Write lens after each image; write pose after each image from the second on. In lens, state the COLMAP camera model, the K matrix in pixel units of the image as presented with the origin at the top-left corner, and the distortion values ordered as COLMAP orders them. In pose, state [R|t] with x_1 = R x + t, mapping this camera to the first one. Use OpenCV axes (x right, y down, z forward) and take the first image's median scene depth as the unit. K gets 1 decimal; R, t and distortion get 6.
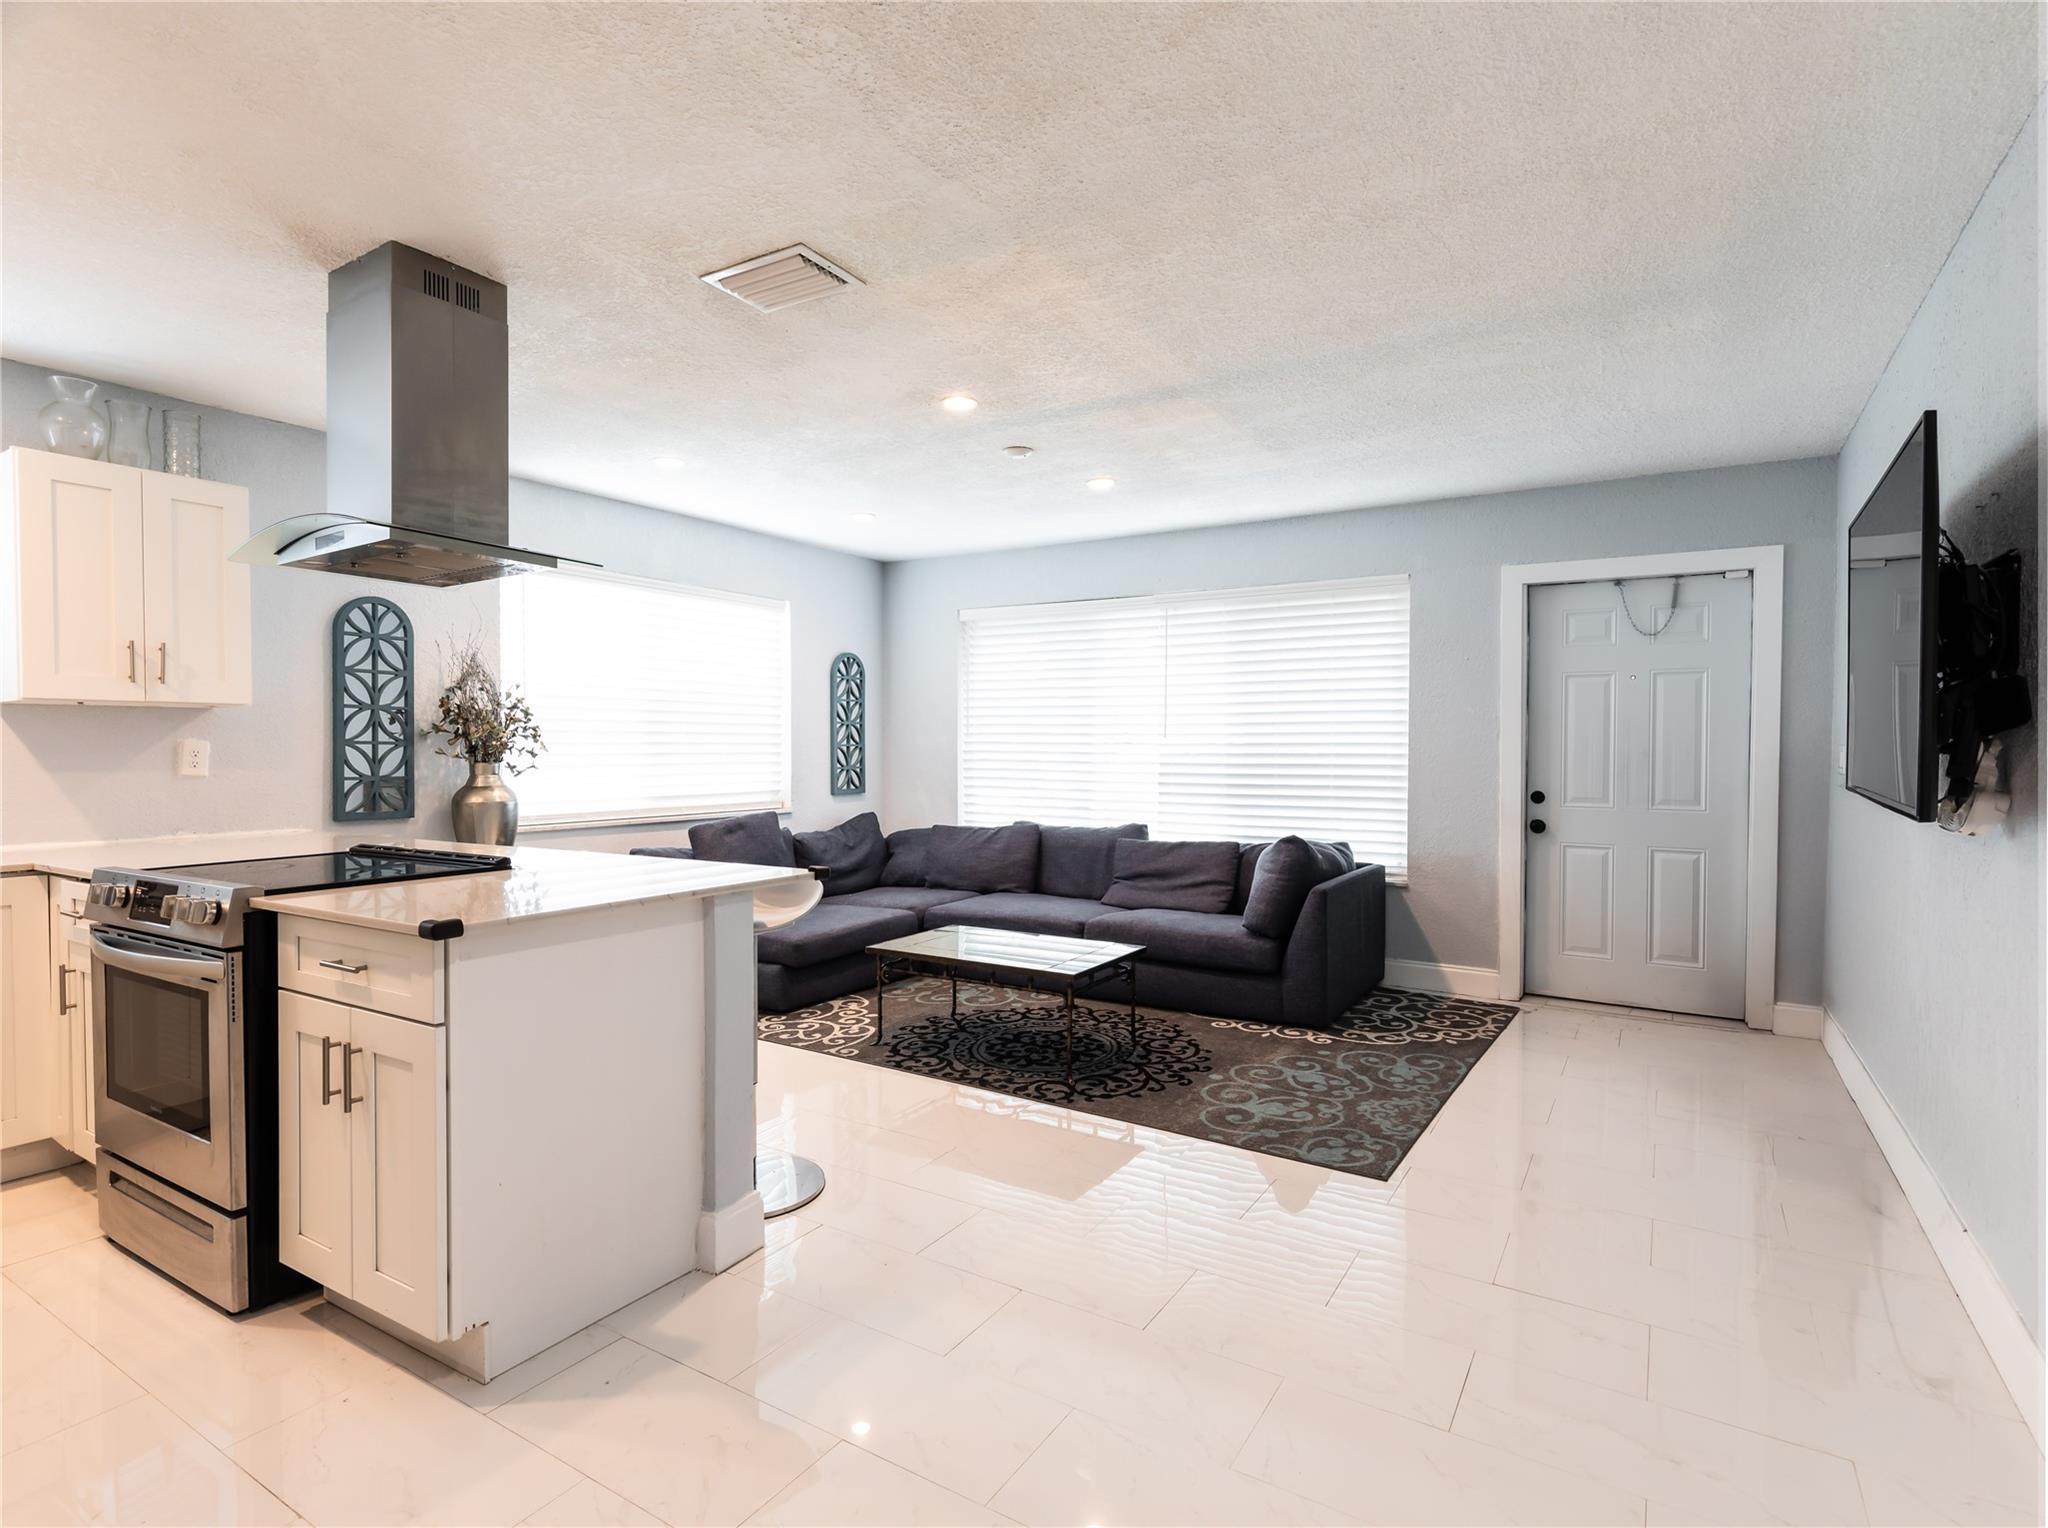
lens RADIAL K [[1069.3, 0, 1009.3], [0, 1069.3, 765.7], [0, 0, 1]] dist [-0.004299, -0.001568]
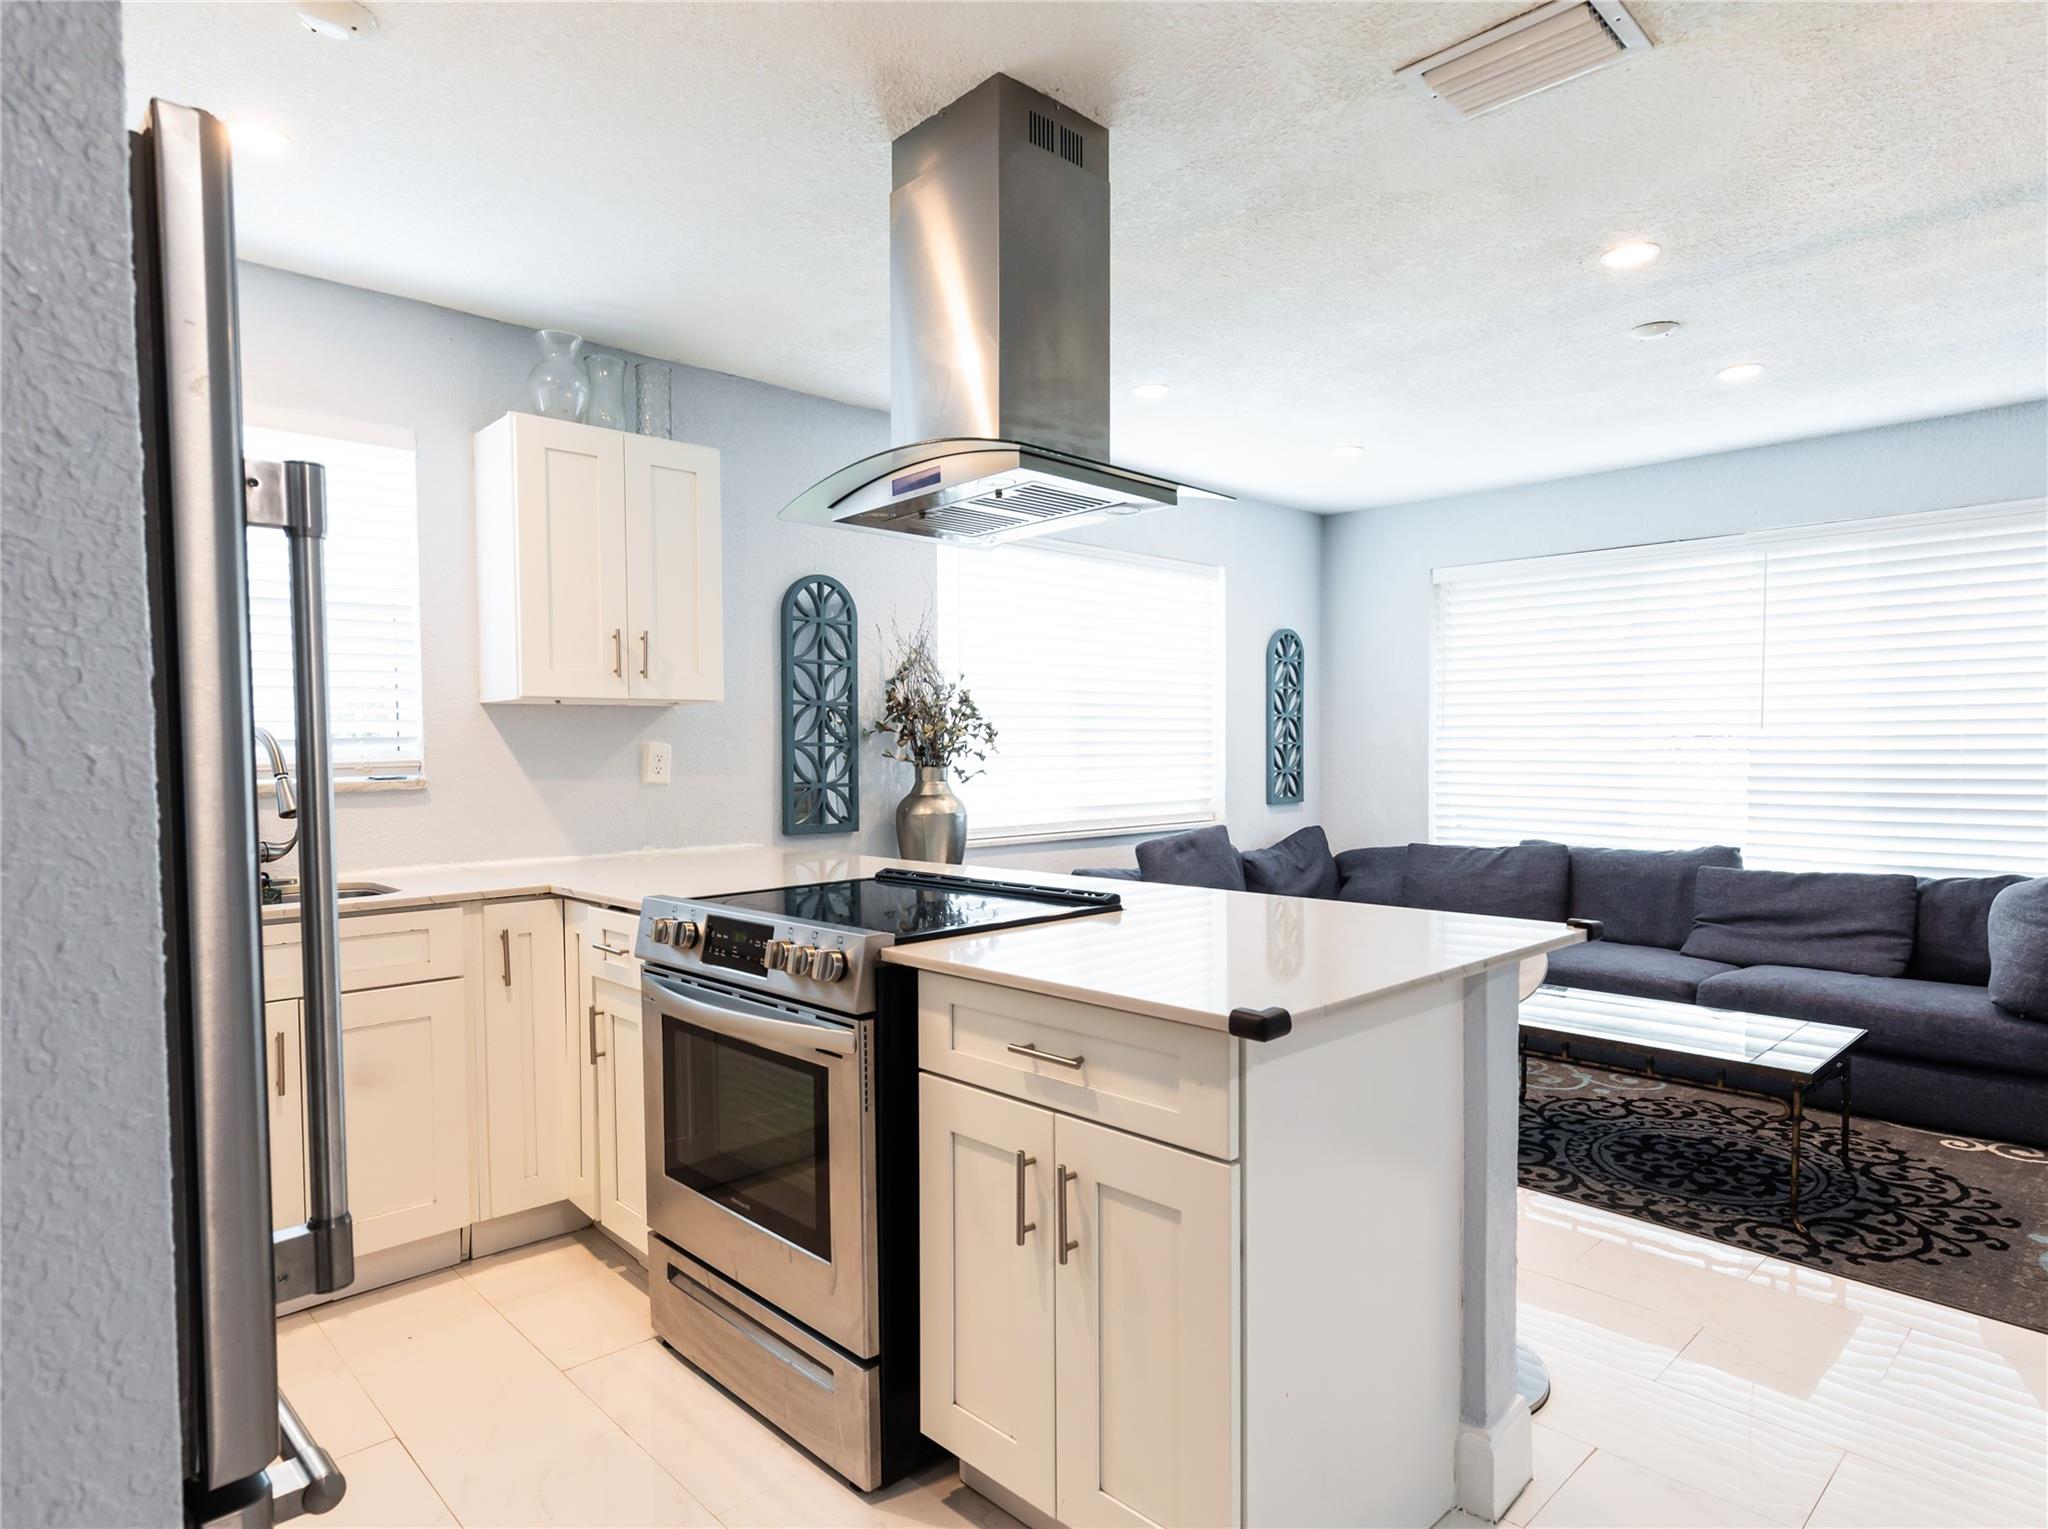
lens RADIAL K [[1183.9, 0, 968.2], [0, 1183.9, 786.3], [0, 0, 1]] dist [0.001290, -0.004627]
pose [[0.962696, 0.001103, -0.270584, -0.241607], [0.003354, 0.999866, 0.016009, -0.002633], [0.270565, -0.016319, 0.962563, 0.118794]]
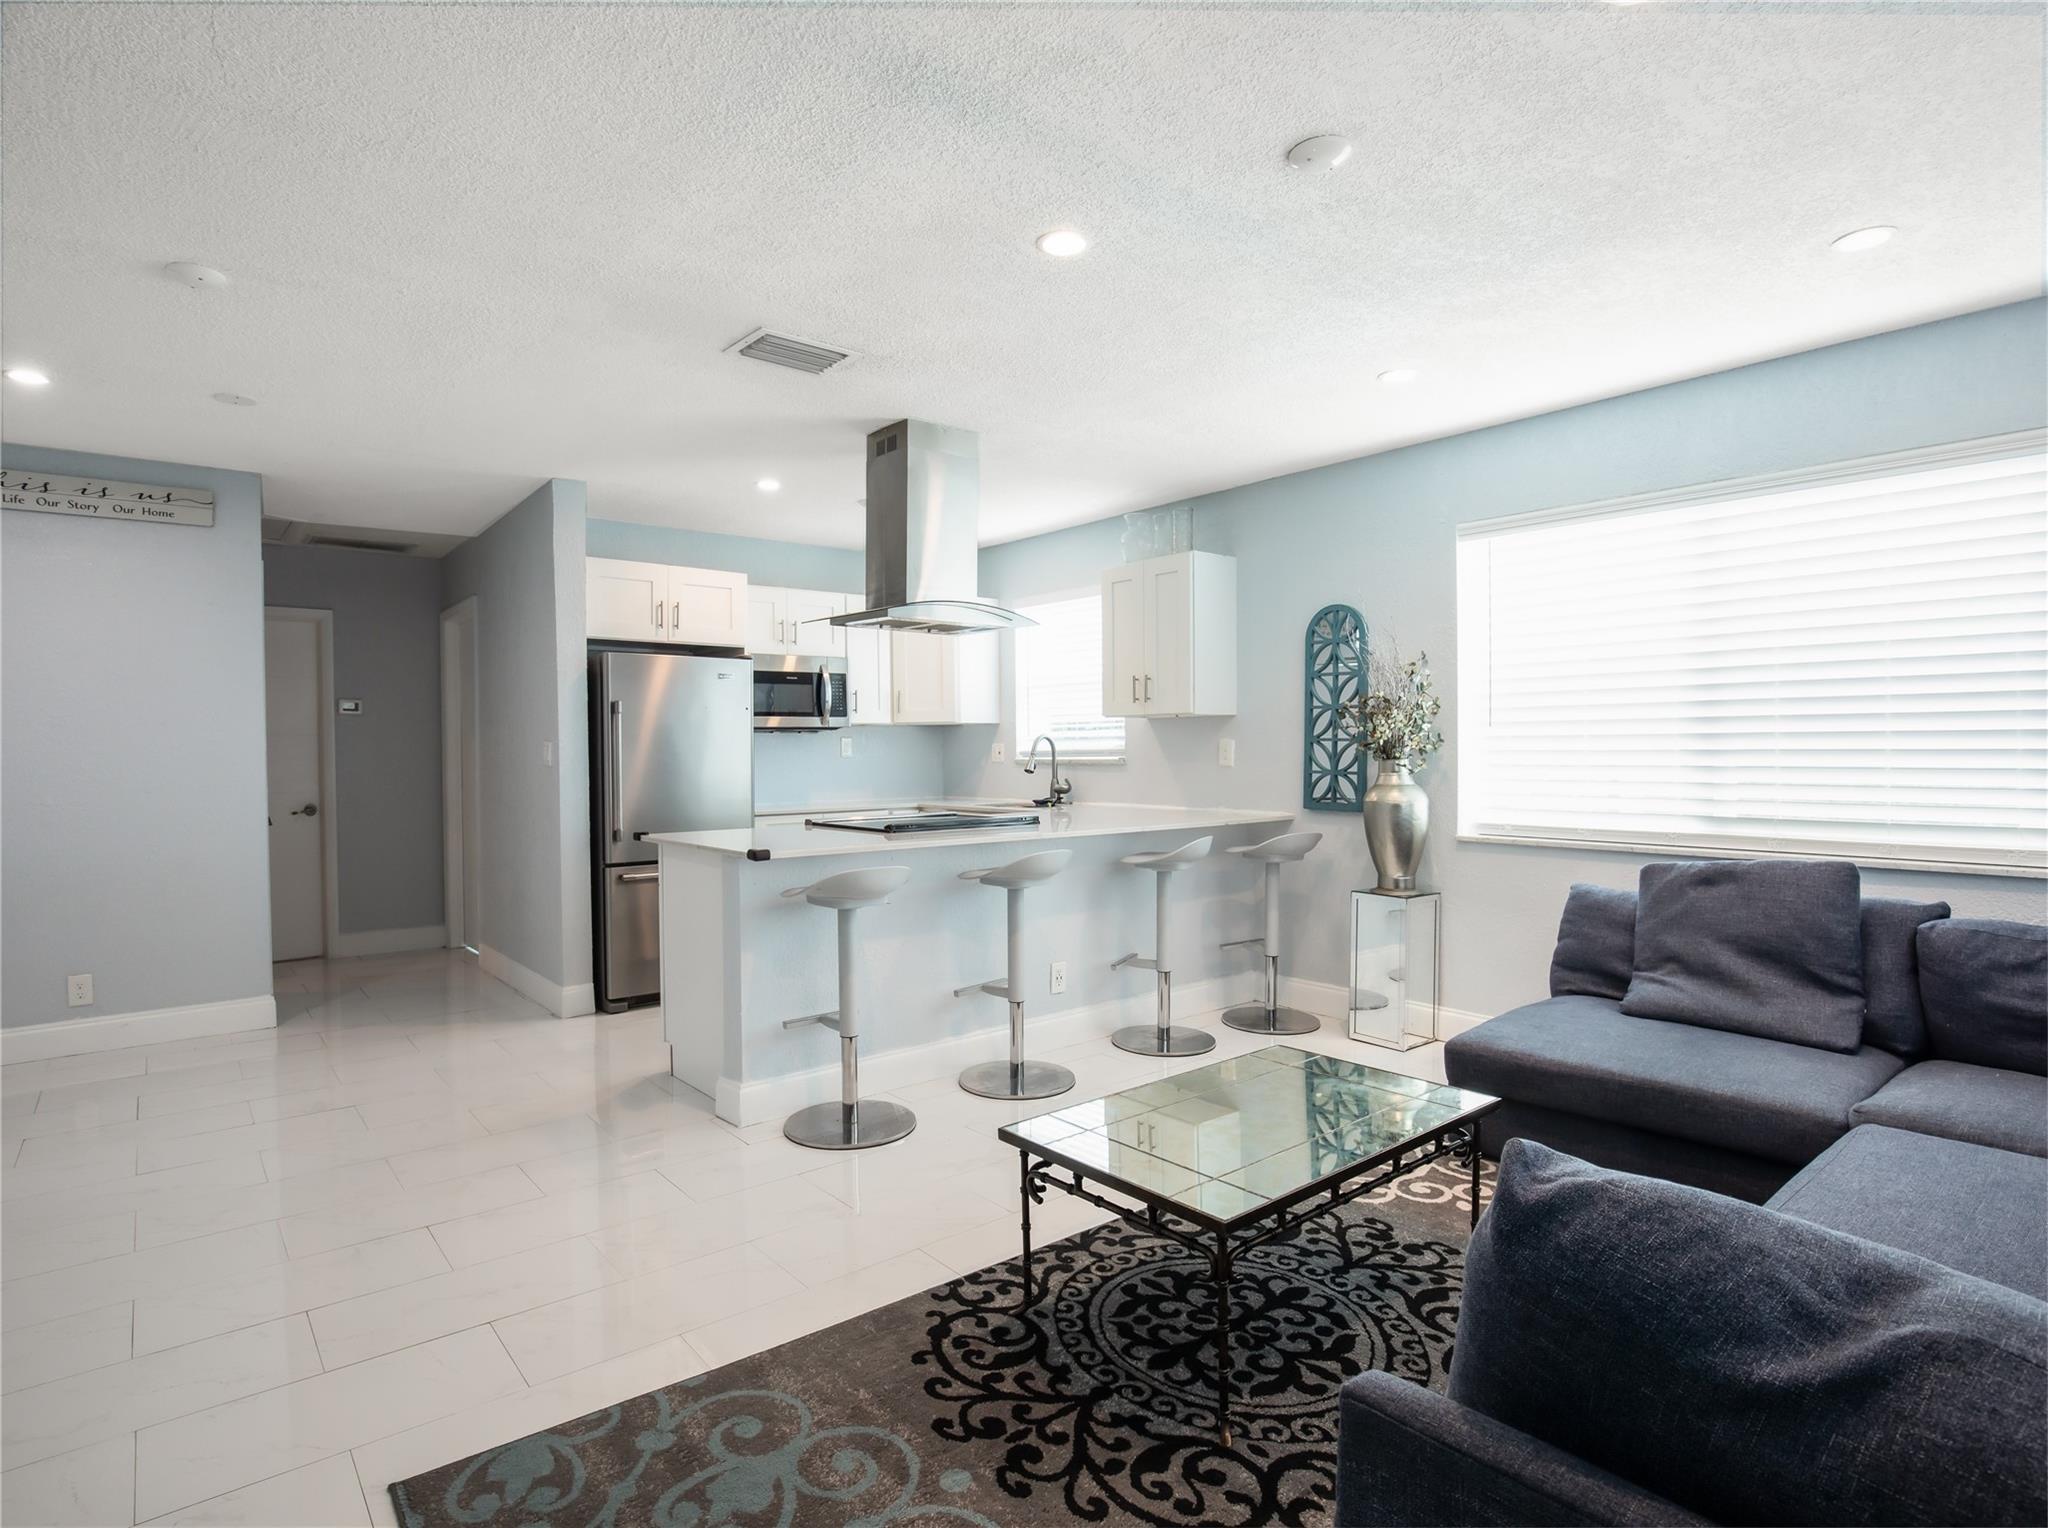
lens RADIAL K [[1069.3, 0, 1020.2], [0, 1069.3, 768.9], [0, 0, 1]] dist [-0.004299, -0.001568]
pose [[-0.307803, 0.033314, -0.950867, 0.597445], [-0.002654, 0.999353, 0.035872, -0.032858], [0.951446, 0.013565, -0.307516, 1.131884]]
